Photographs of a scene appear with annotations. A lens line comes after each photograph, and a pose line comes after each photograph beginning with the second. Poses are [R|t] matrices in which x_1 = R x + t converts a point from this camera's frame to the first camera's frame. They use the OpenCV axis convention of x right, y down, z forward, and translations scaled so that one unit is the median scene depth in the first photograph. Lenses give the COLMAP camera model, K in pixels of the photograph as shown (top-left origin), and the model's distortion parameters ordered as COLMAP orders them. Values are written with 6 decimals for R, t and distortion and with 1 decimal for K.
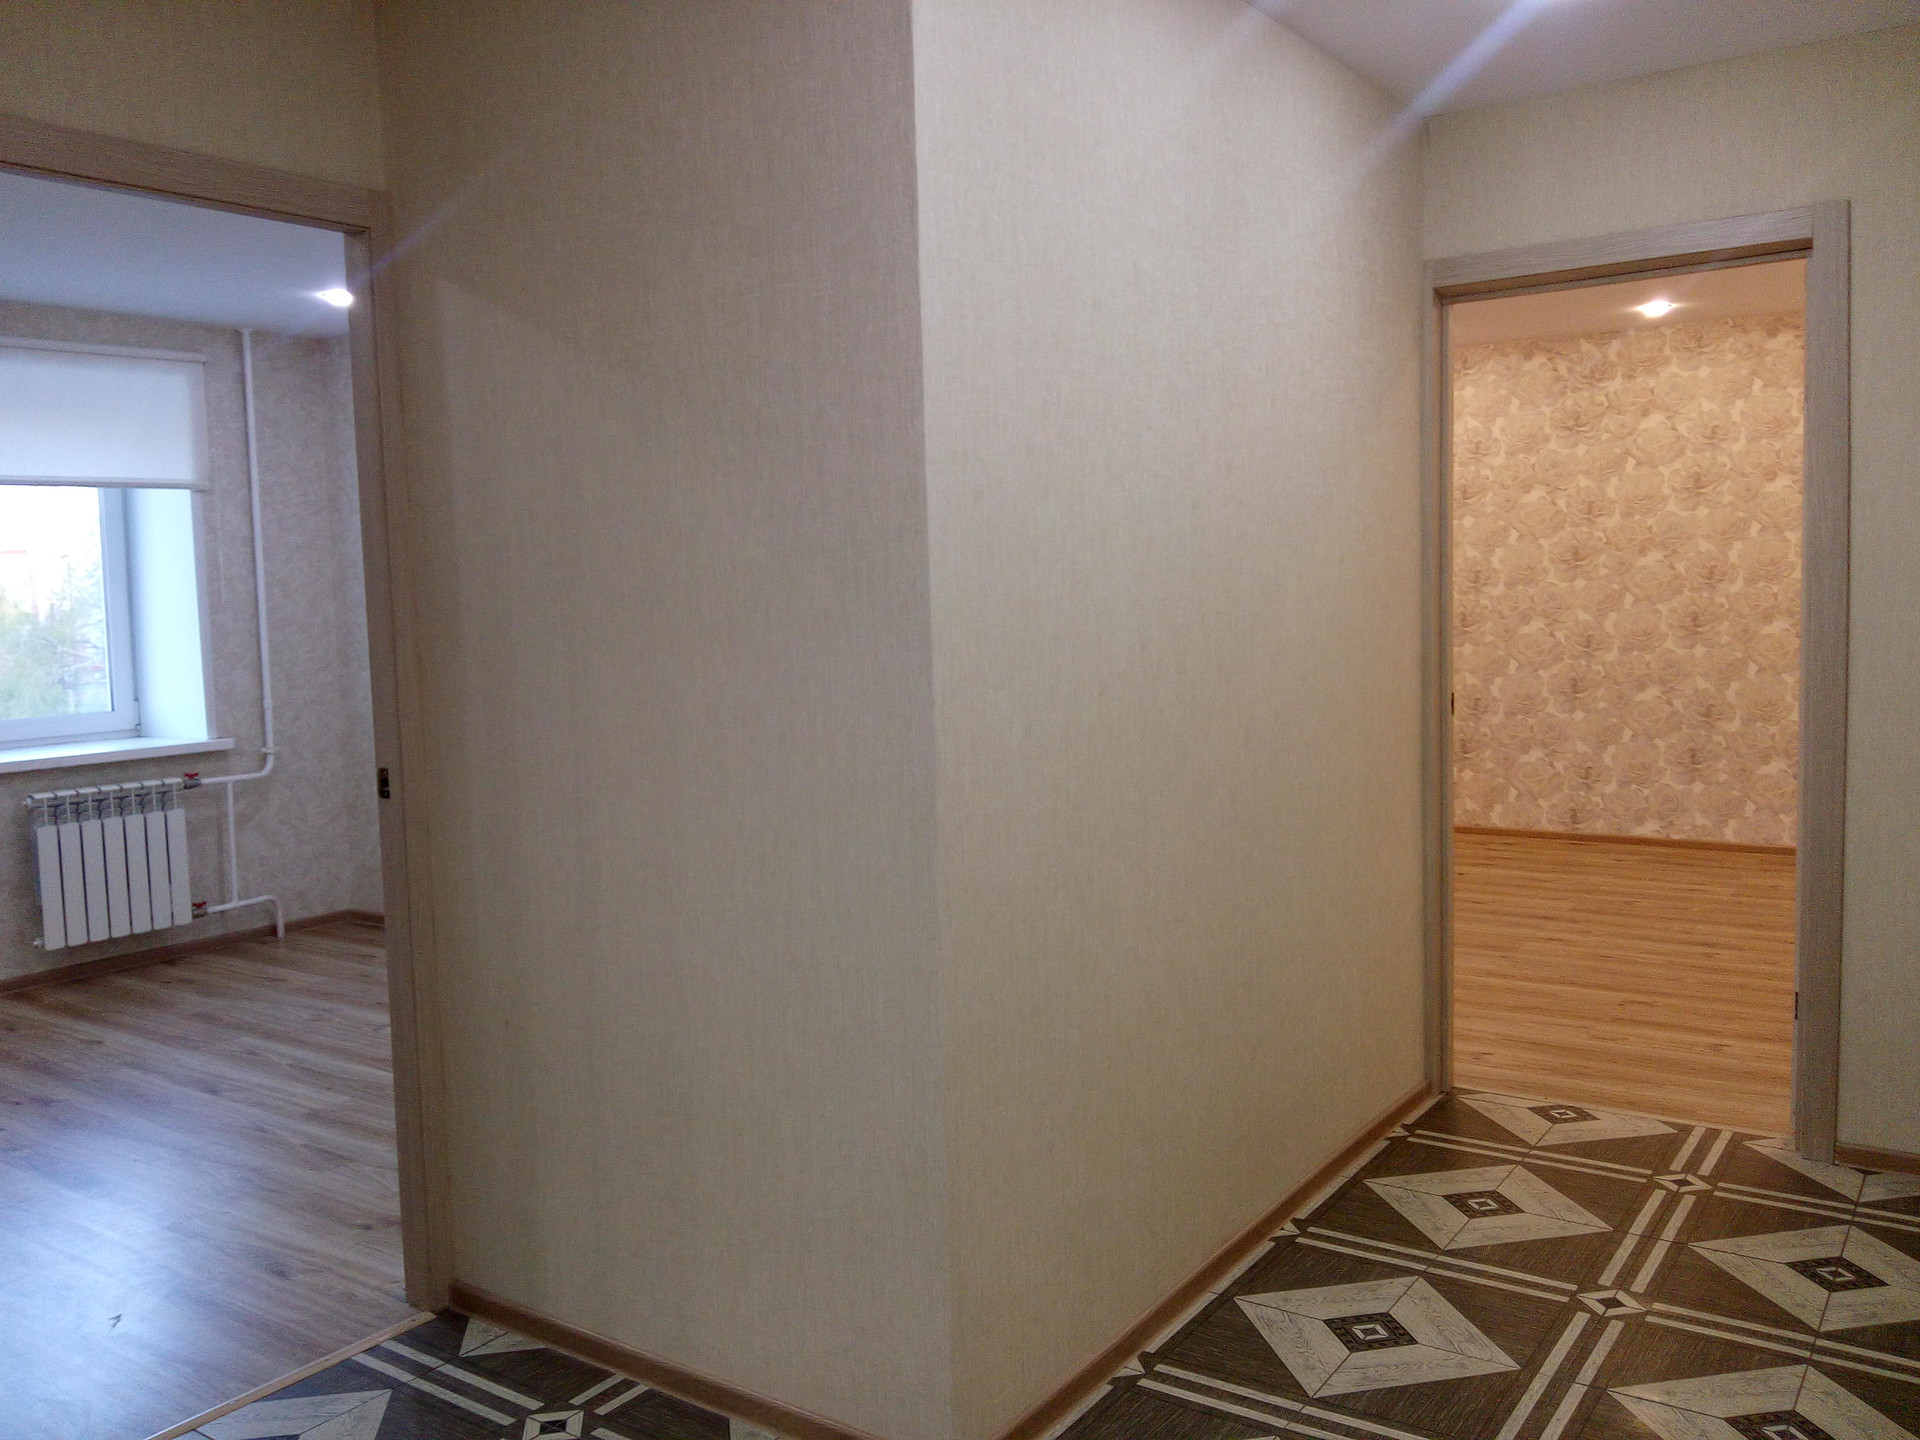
lens RADIAL K [[1594.7, 0, 960.0], [0, 1594.7, 720.0], [0, 0, 1]] dist [0.117104, -0.213699]
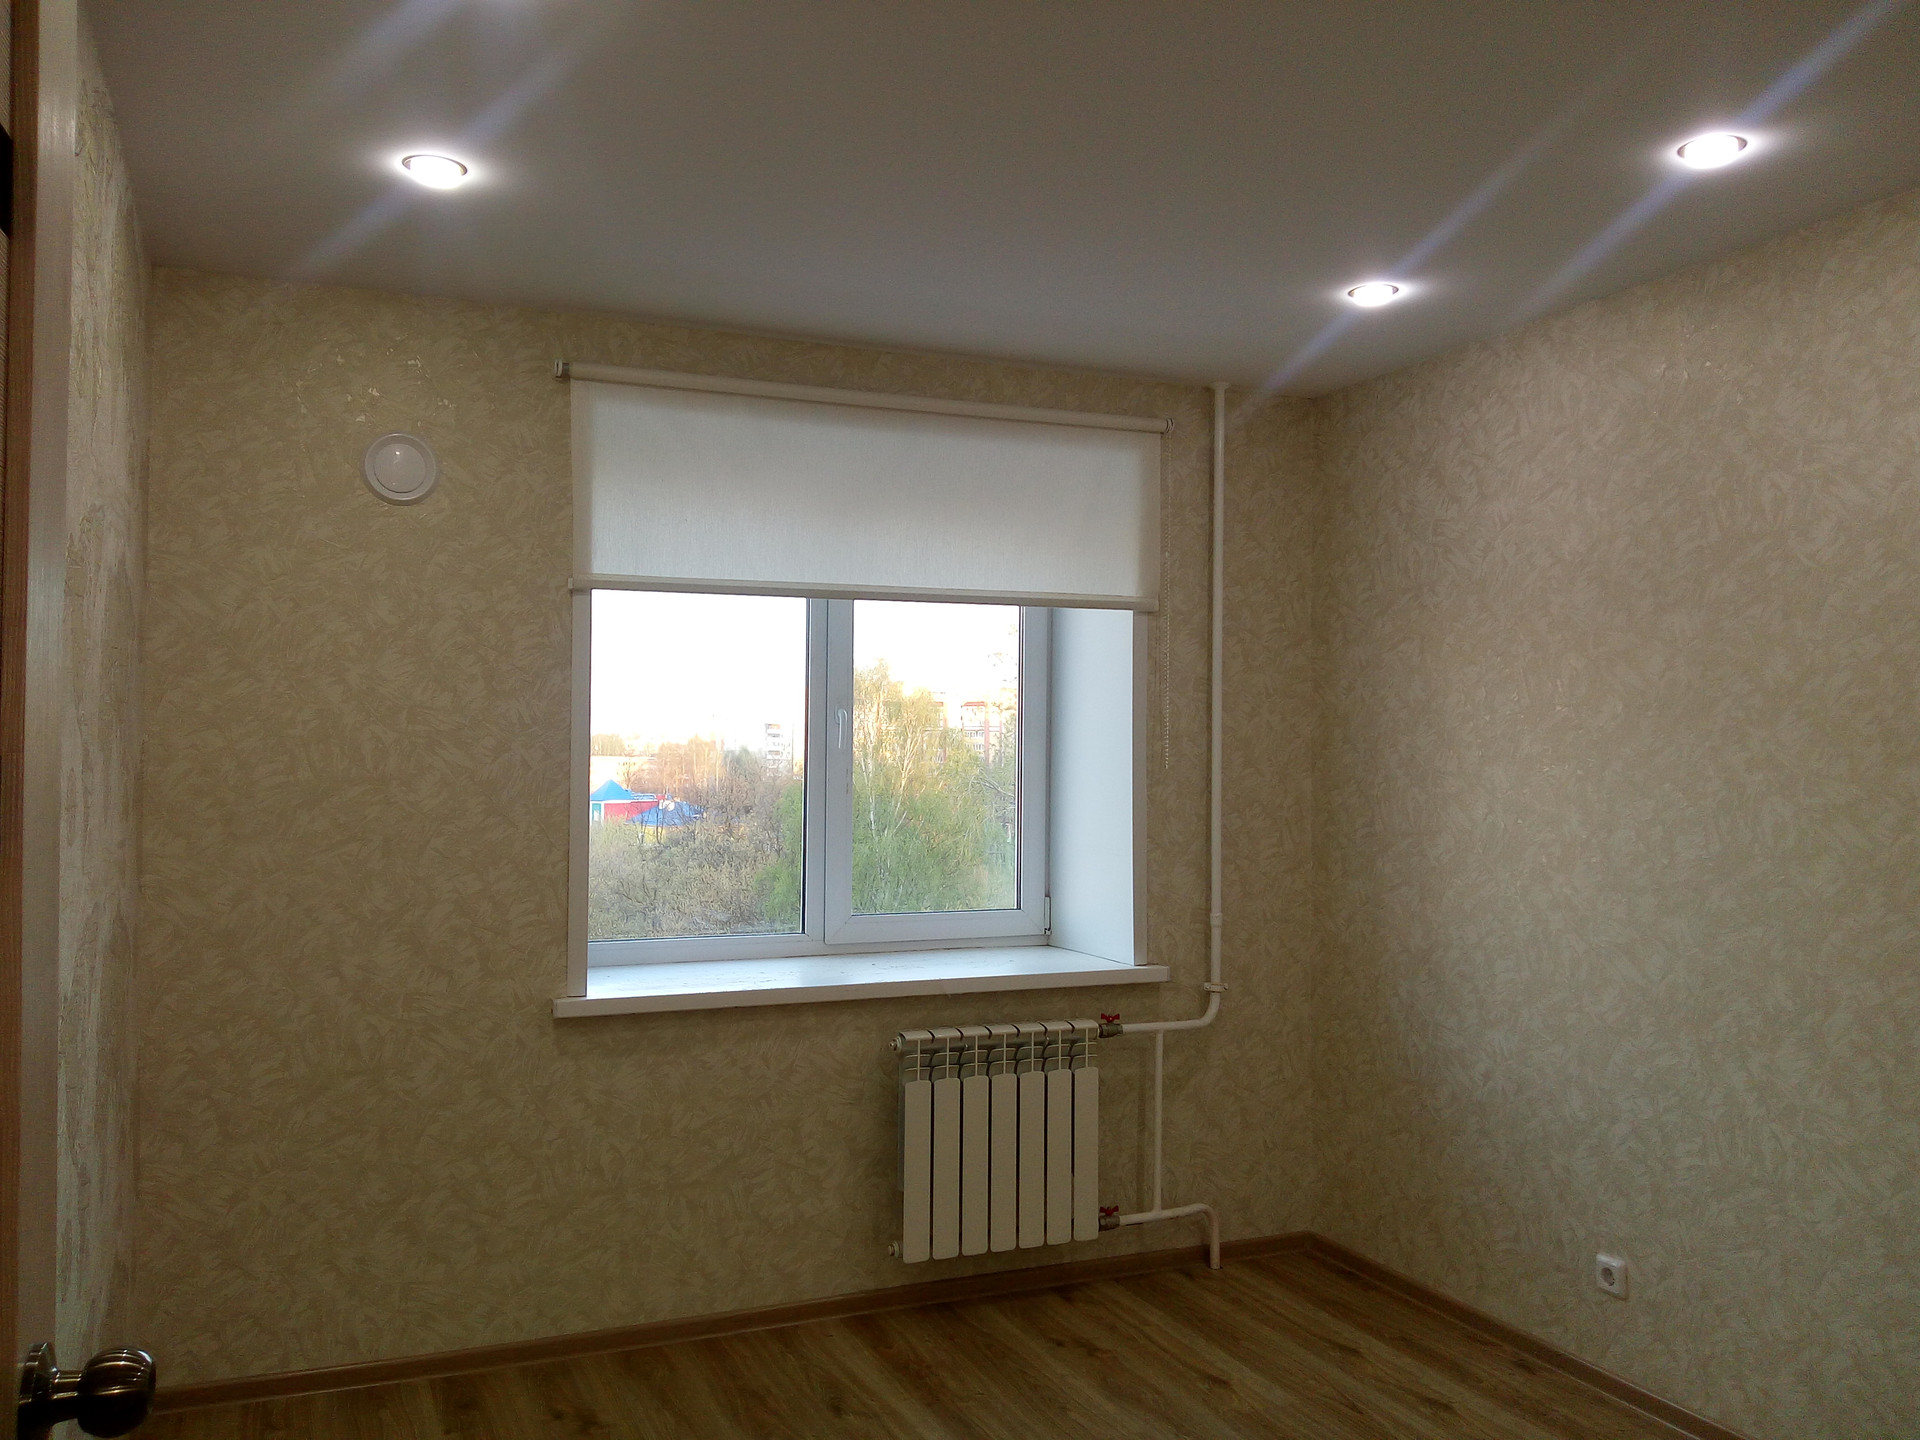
lens RADIAL K [[1475.1, 0, 872.5], [0, 1475.1, 720.4], [0, 0, 1]] dist [0.004713, -0.000040]
pose [[0.825331, 0.013082, -0.564497, -0.200413], [-0.075360, 0.993340, -0.087161, -0.028779], [0.559597, 0.114477, 0.820820, 0.403663]]
